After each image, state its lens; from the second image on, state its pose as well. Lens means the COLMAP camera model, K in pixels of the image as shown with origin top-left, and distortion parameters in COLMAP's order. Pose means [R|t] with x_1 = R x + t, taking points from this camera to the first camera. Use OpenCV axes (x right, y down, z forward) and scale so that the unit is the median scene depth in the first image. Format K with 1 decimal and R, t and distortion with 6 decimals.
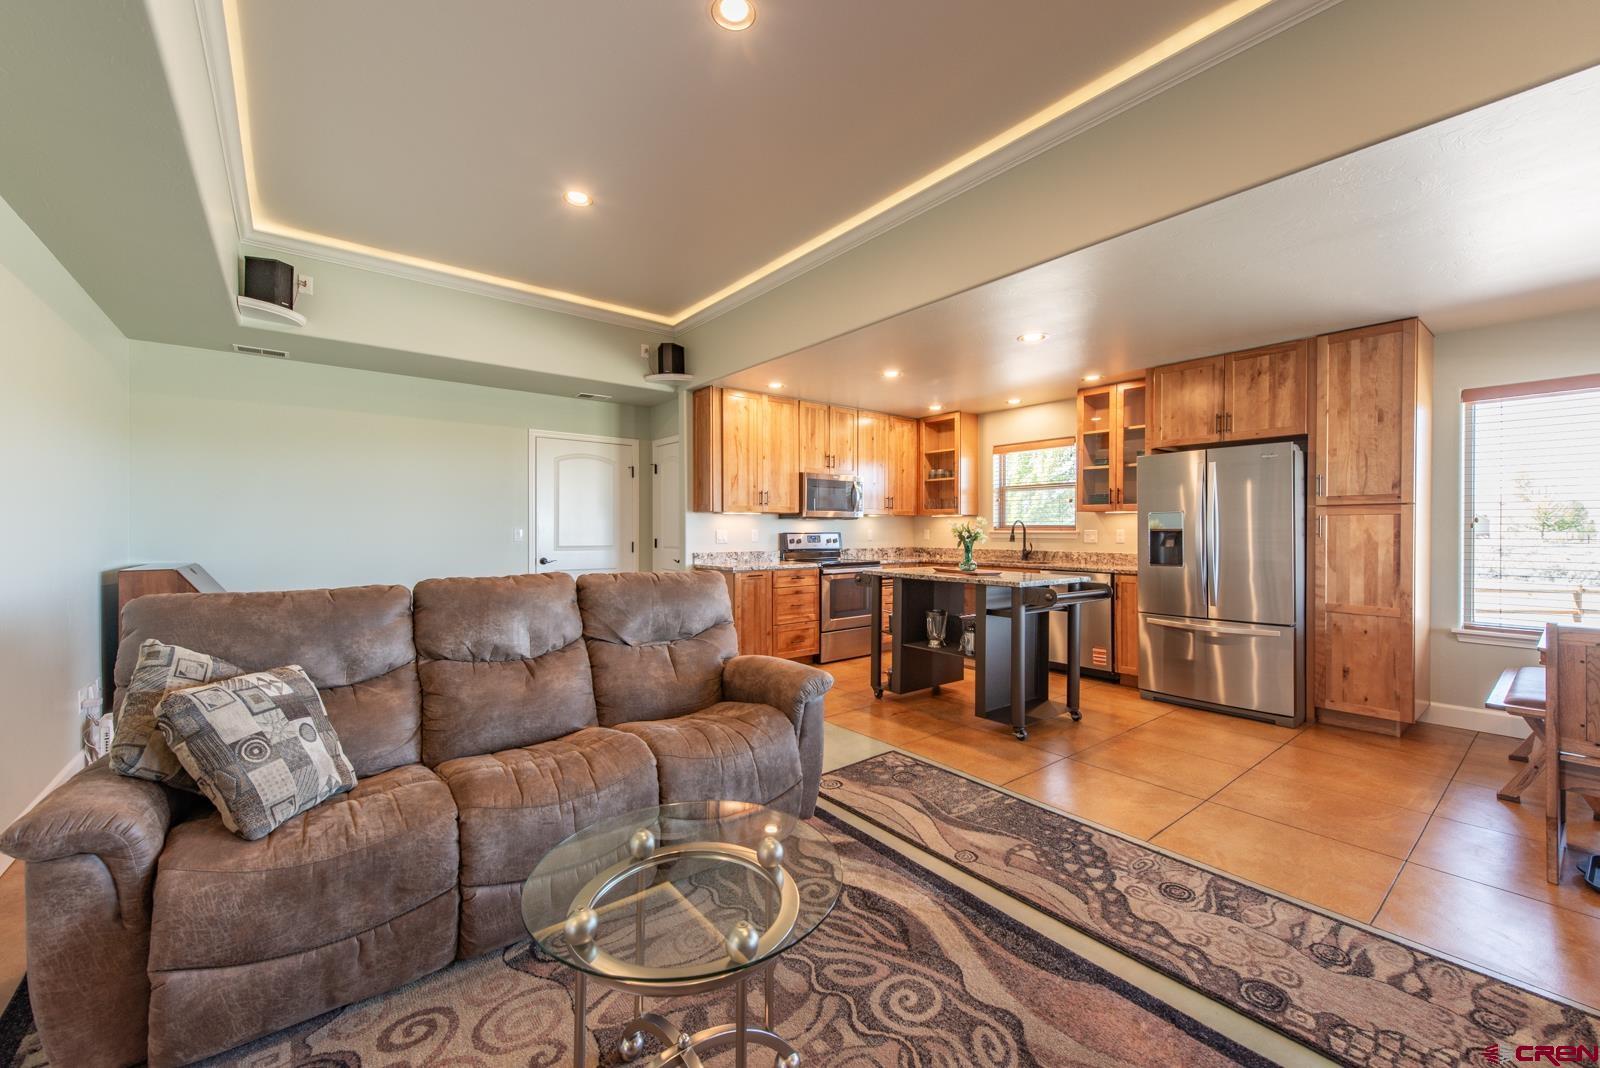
lens RADIAL K [[625.3, 0, 799.6], [0, 625.3, 532.6], [0, 0, 1]] dist [0.012913, -0.003491]
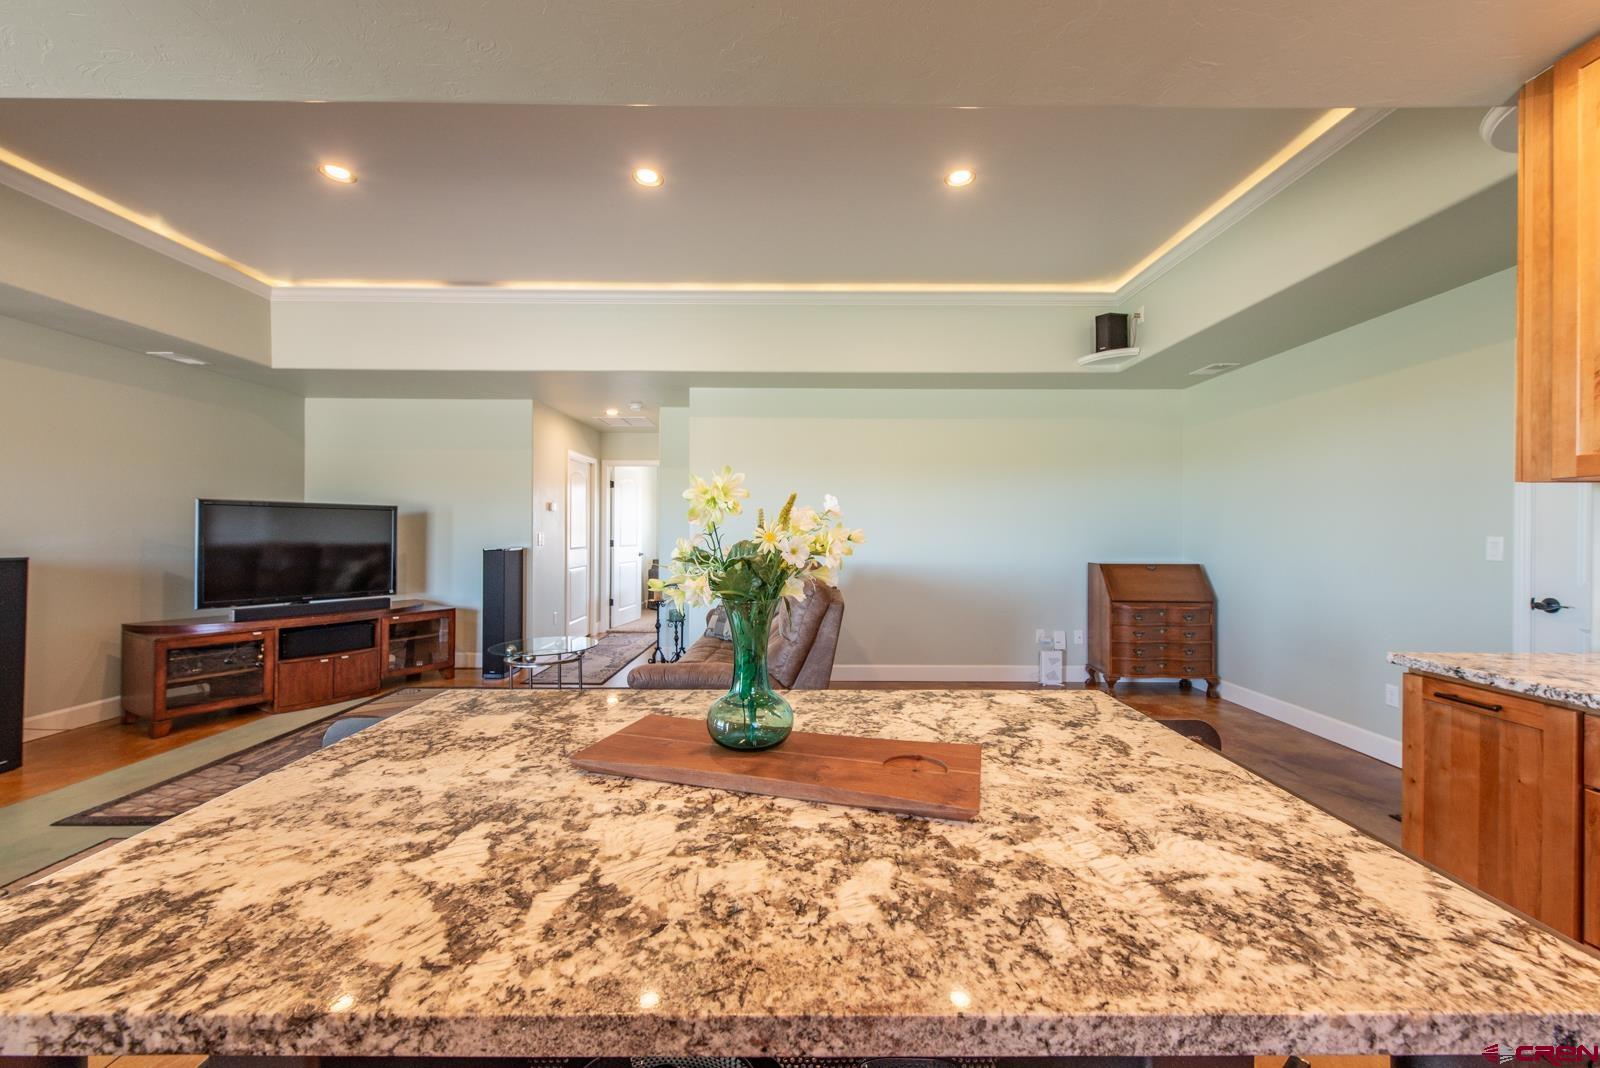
lens RADIAL K [[625.3, 0, 802.9], [0, 625.3, 528.2], [0, 0, 1]] dist [0.012913, -0.003491]
pose [[-0.625031, -0.006688, -0.780571, 0.428825], [-0.008344, 0.999963, -0.001887, -0.008847], [0.780555, 0.005334, -0.625064, 1.172503]]
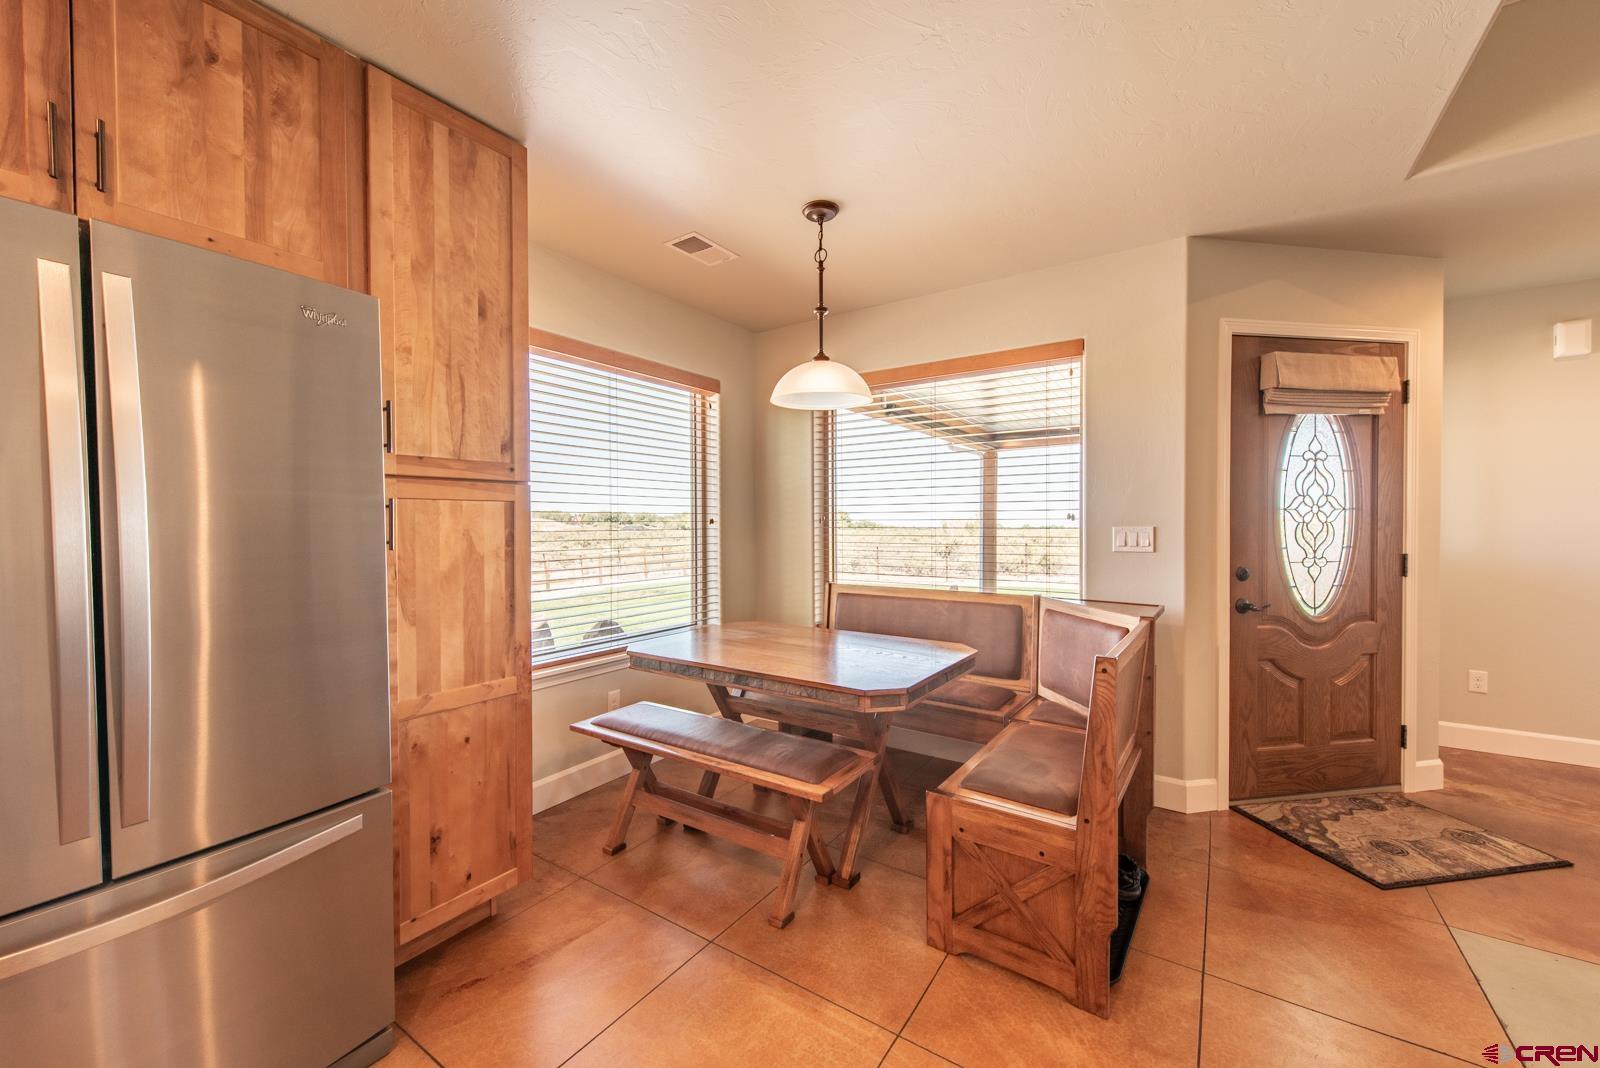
lens RADIAL K [[625.3, 0, 803.1], [0, 625.3, 532.9], [0, 0, 1]] dist [0.012913, -0.003491]
pose [[-0.298494, -0.010976, 0.954348, 0.326328], [0.011246, 0.999824, 0.015016, -0.006980], [-0.954345, 0.015215, -0.298318, 0.819308]]
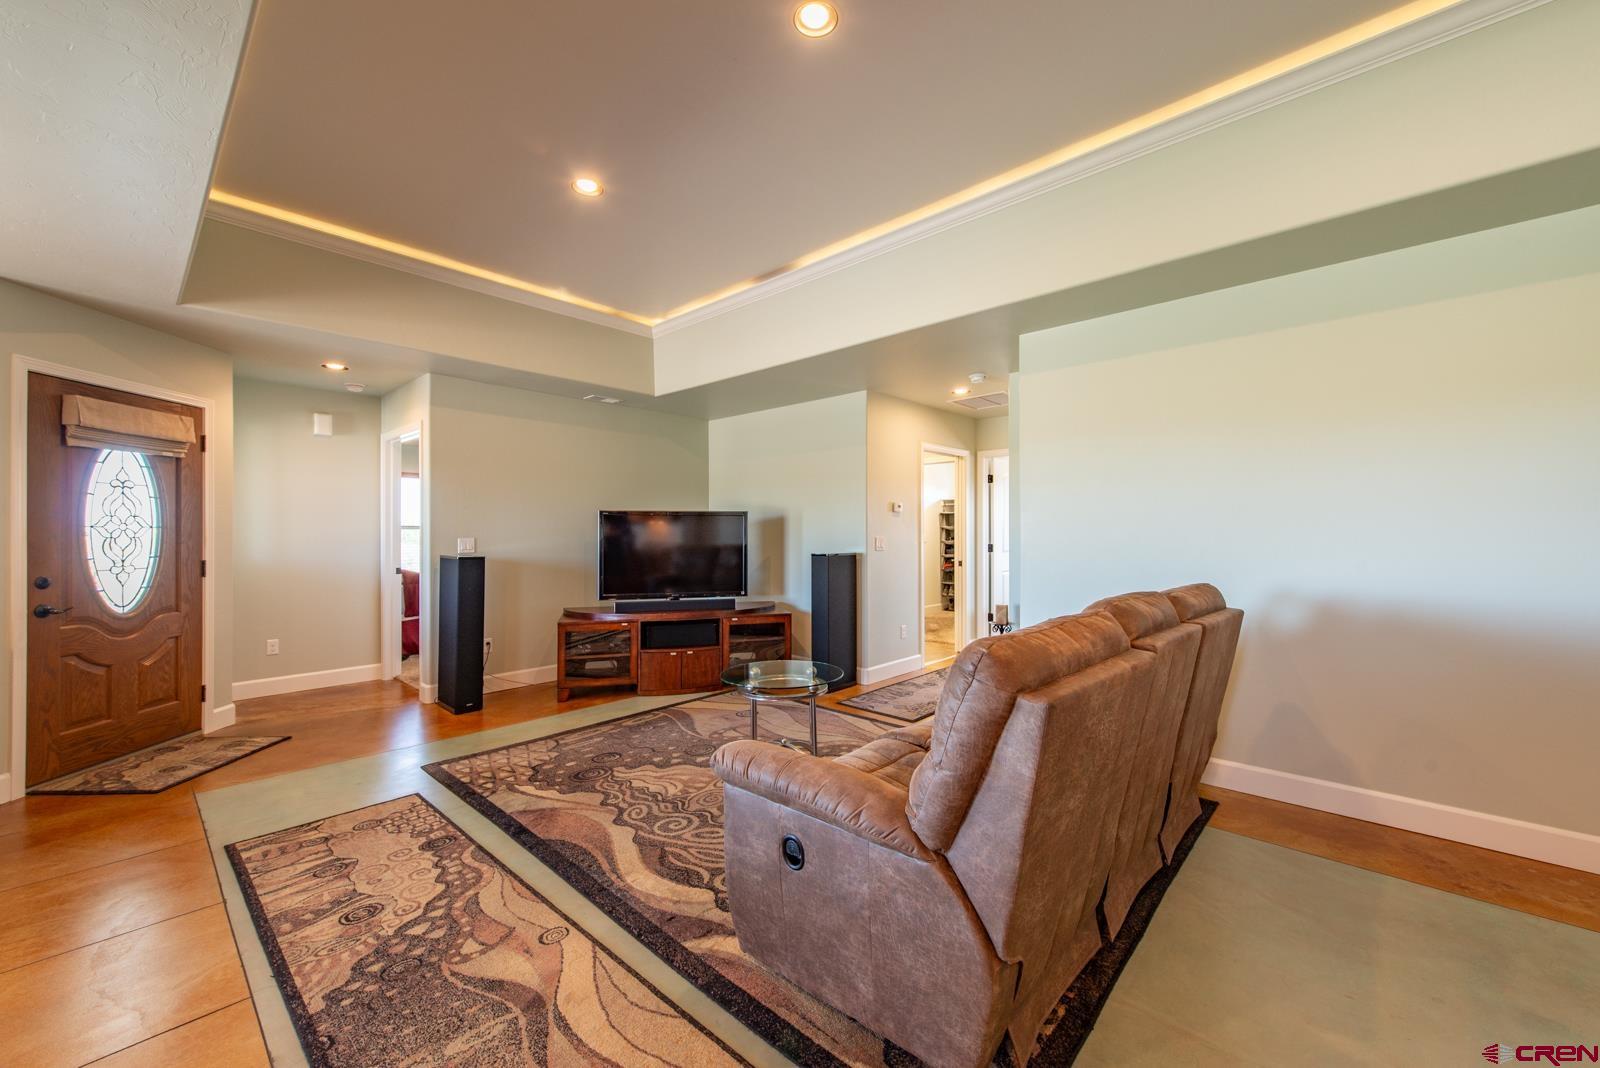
lens RADIAL K [[625.3, 0, 800.8], [0, 625.3, 532.2], [0, 0, 1]] dist [0.012913, -0.003491]
pose [[-0.988973, 0.002357, -0.148076, 0.036054], [0.001762, 0.999990, 0.004149, -0.011361], [0.148085, 0.003842, -0.988967, 1.062001]]
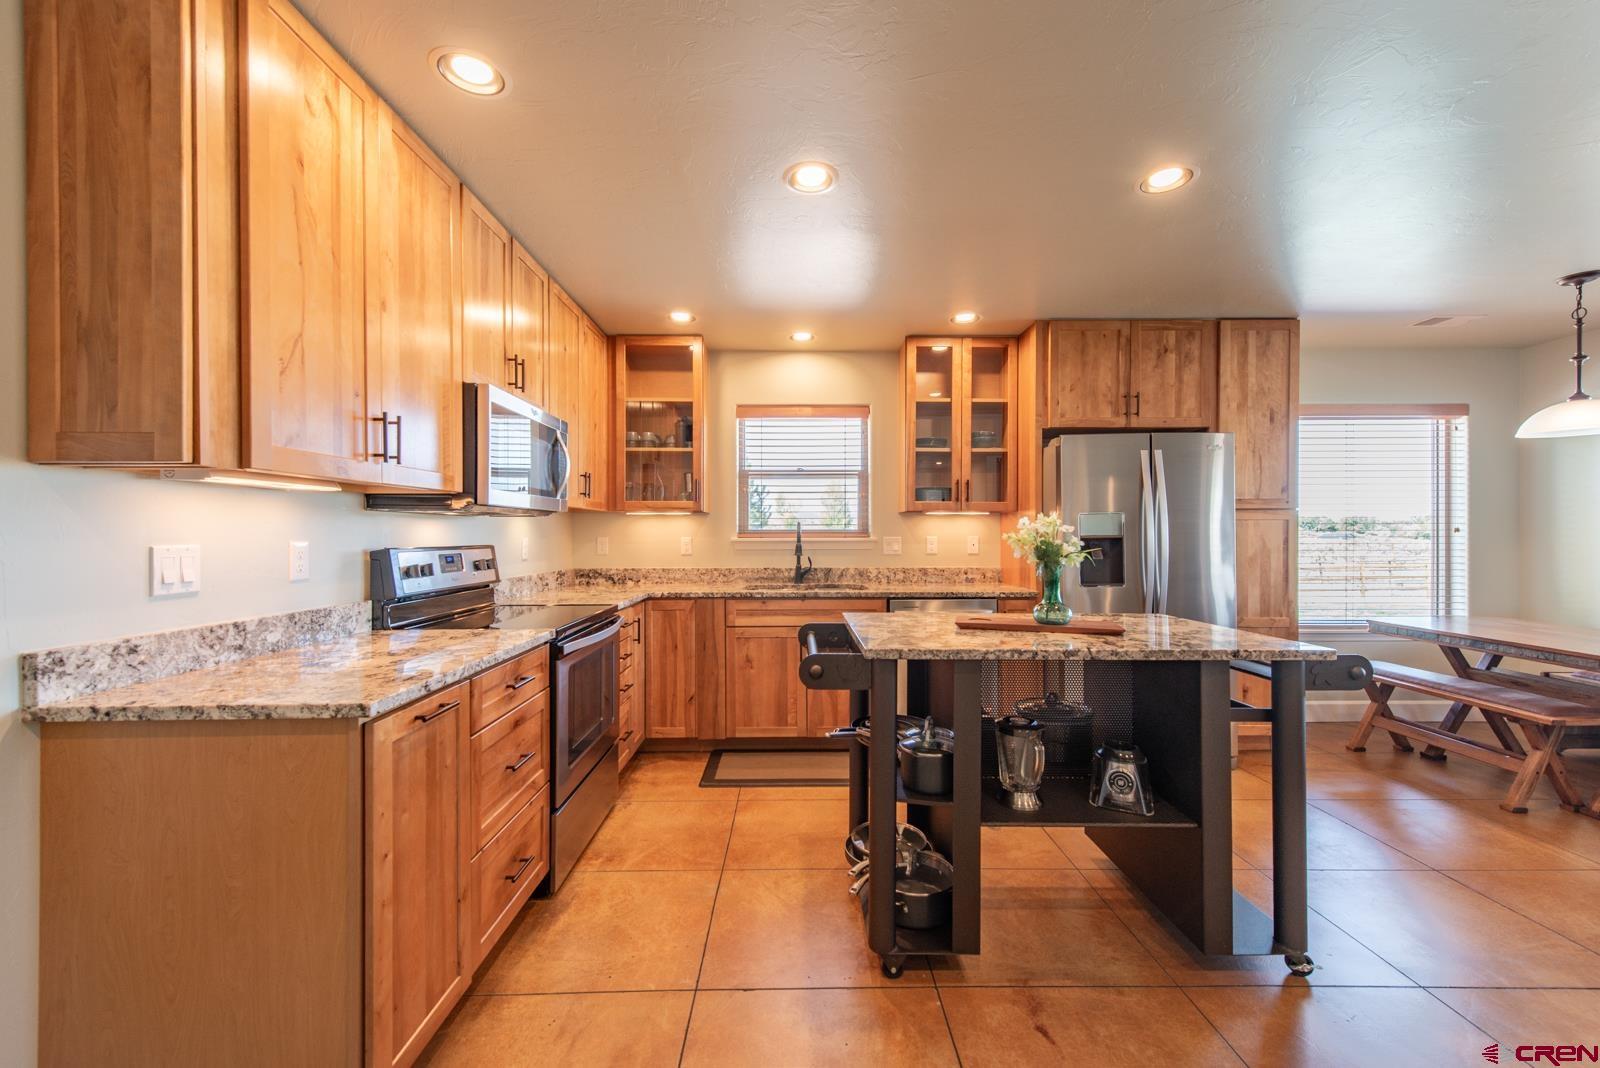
lens RADIAL K [[625.3, 0, 800.3], [0, 625.3, 533.3], [0, 0, 1]] dist [0.012913, -0.003491]
pose [[0.619602, -0.000240, 0.784916, -0.232920], [0.005903, 0.999973, -0.004354, -0.008156], [-0.784894, 0.007331, 0.619587, 0.877073]]
